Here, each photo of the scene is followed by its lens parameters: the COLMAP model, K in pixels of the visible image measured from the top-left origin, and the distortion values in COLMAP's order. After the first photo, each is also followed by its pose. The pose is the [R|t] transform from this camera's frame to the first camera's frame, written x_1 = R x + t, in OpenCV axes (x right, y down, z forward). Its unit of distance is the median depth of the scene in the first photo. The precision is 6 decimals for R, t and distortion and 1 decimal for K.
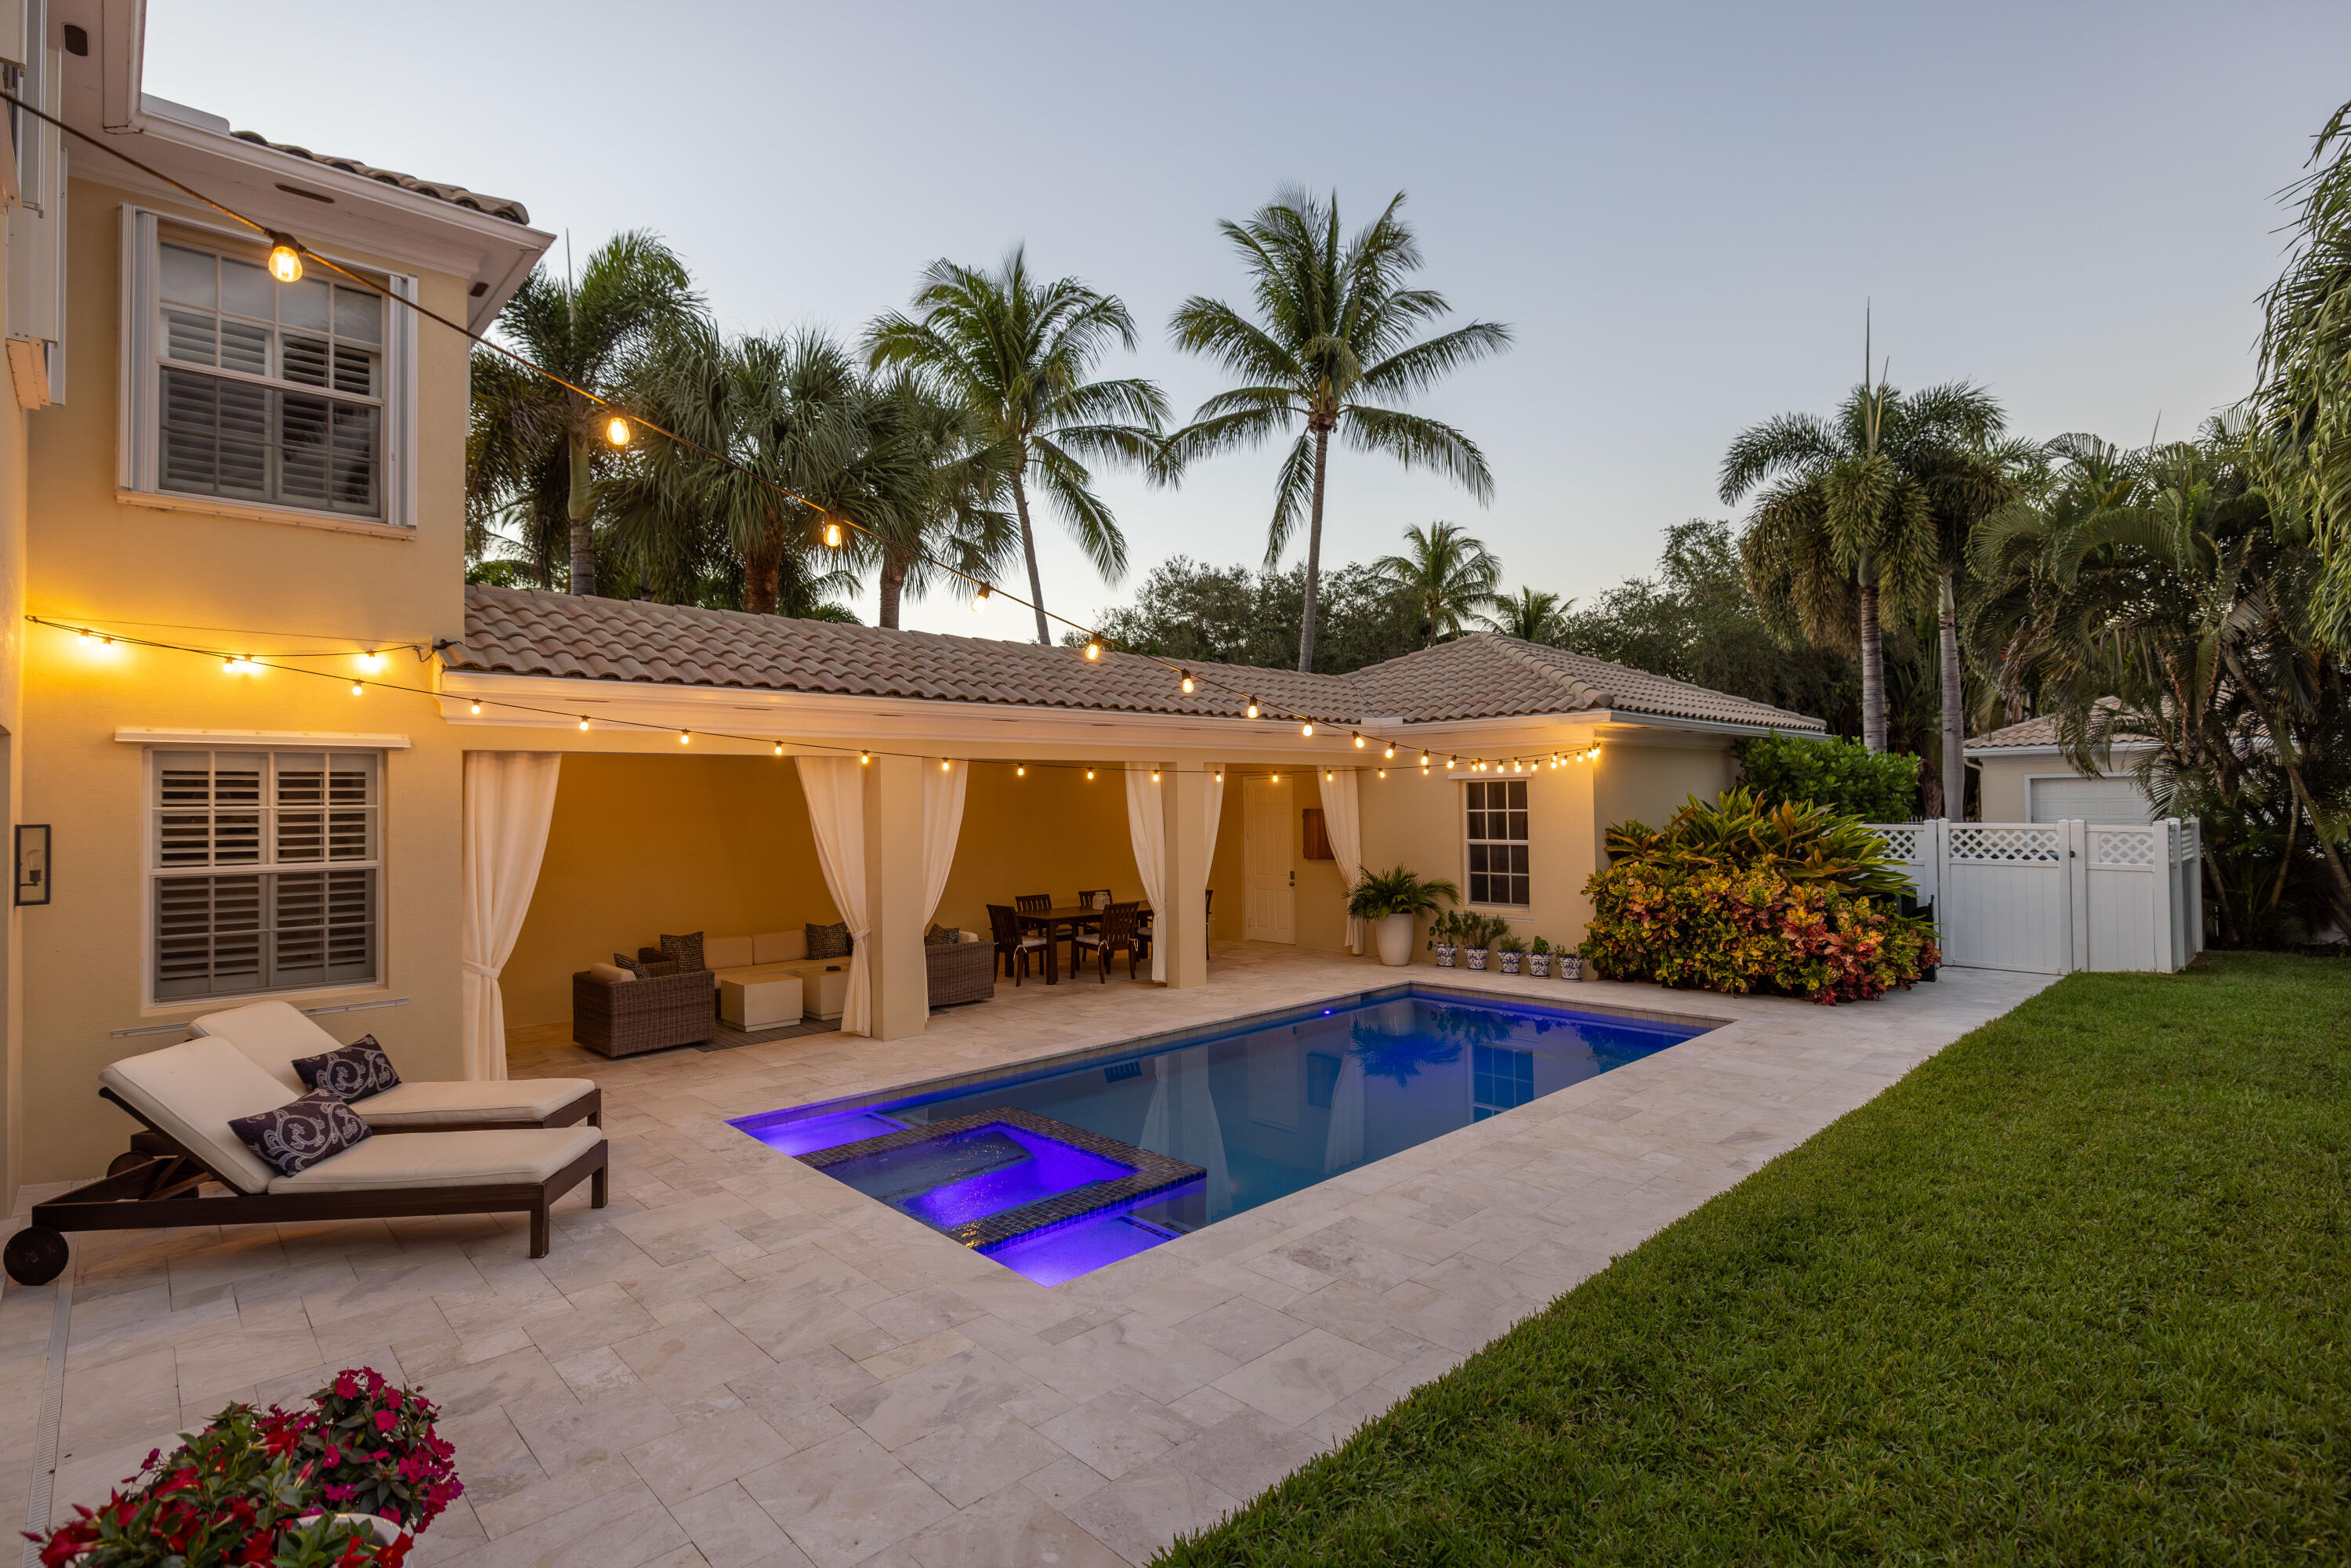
lens RADIAL K [[1114.4, 0, 1178.5], [0, 1114.4, 780.7], [0, 0, 1]] dist [-0.012805, 0.007651]
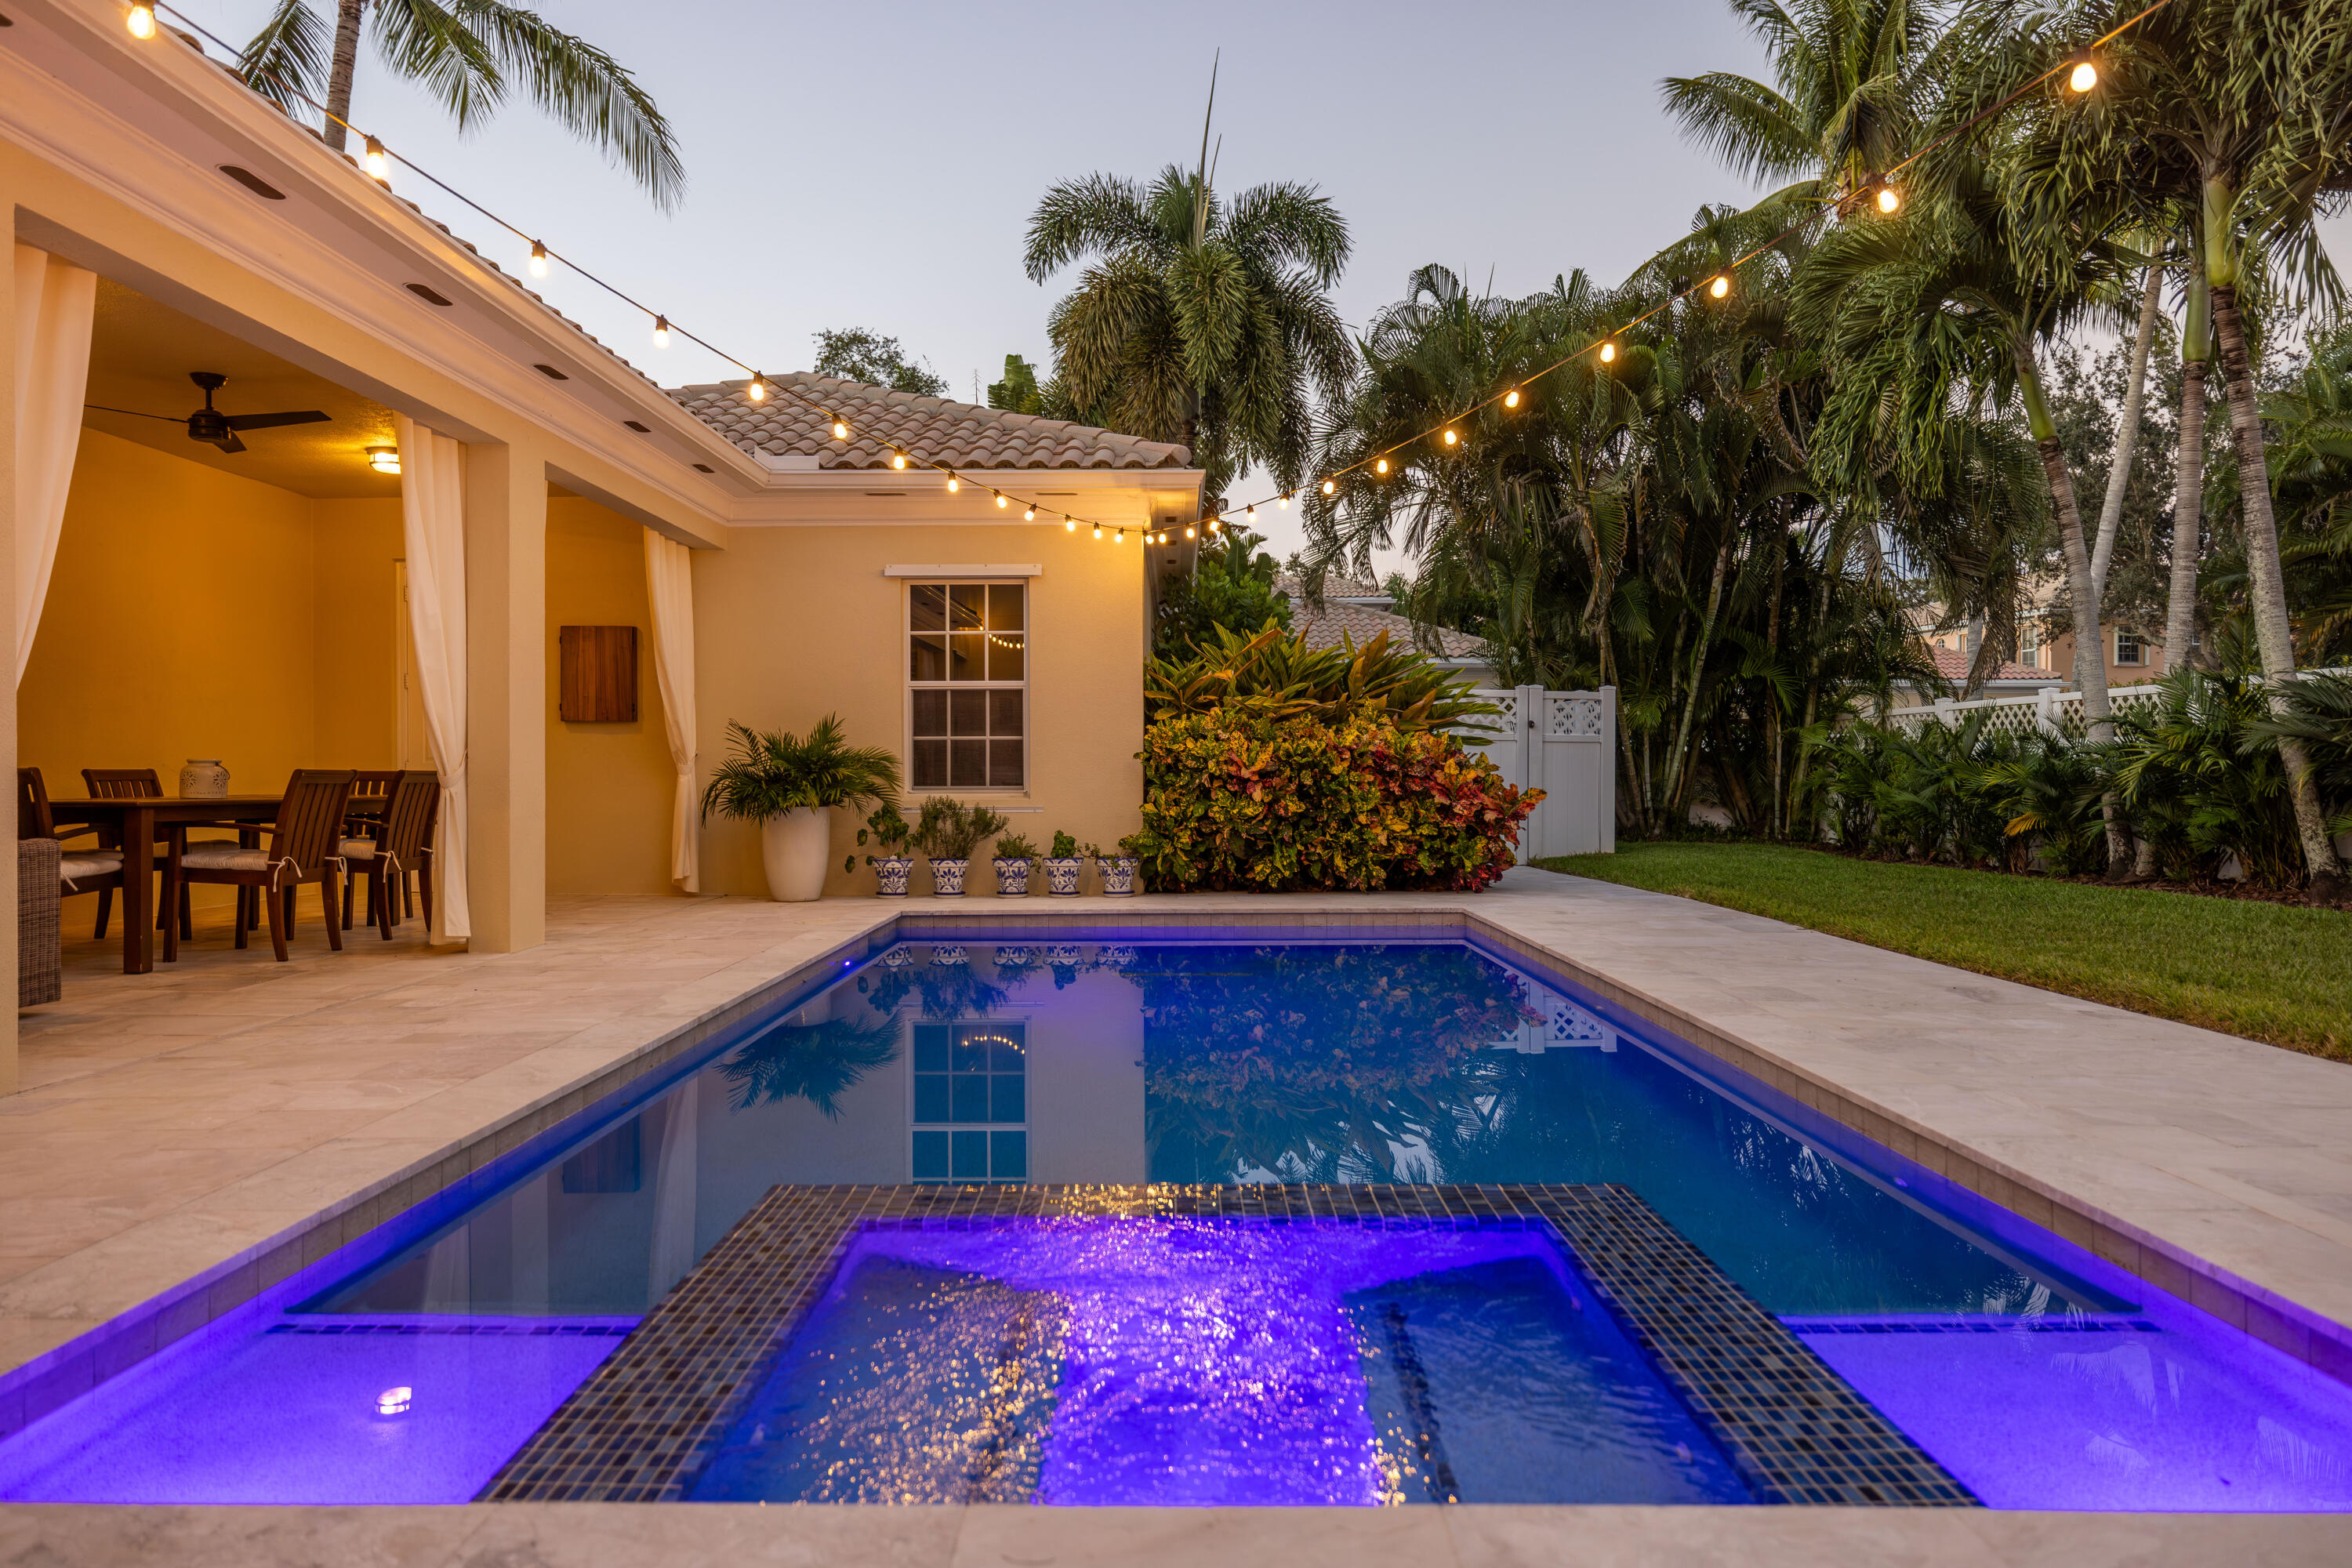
lens RADIAL K [[1519.5, 0, 1159.0], [0, 1519.5, 773.2], [0, 0, 1]] dist [-0.001895, -0.000205]
pose [[0.695747, 0.010424, 0.718212, -0.267852], [-0.021694, 0.999743, 0.006505, 0.110566], [-0.717959, -0.020107, 0.695794, 0.409191]]
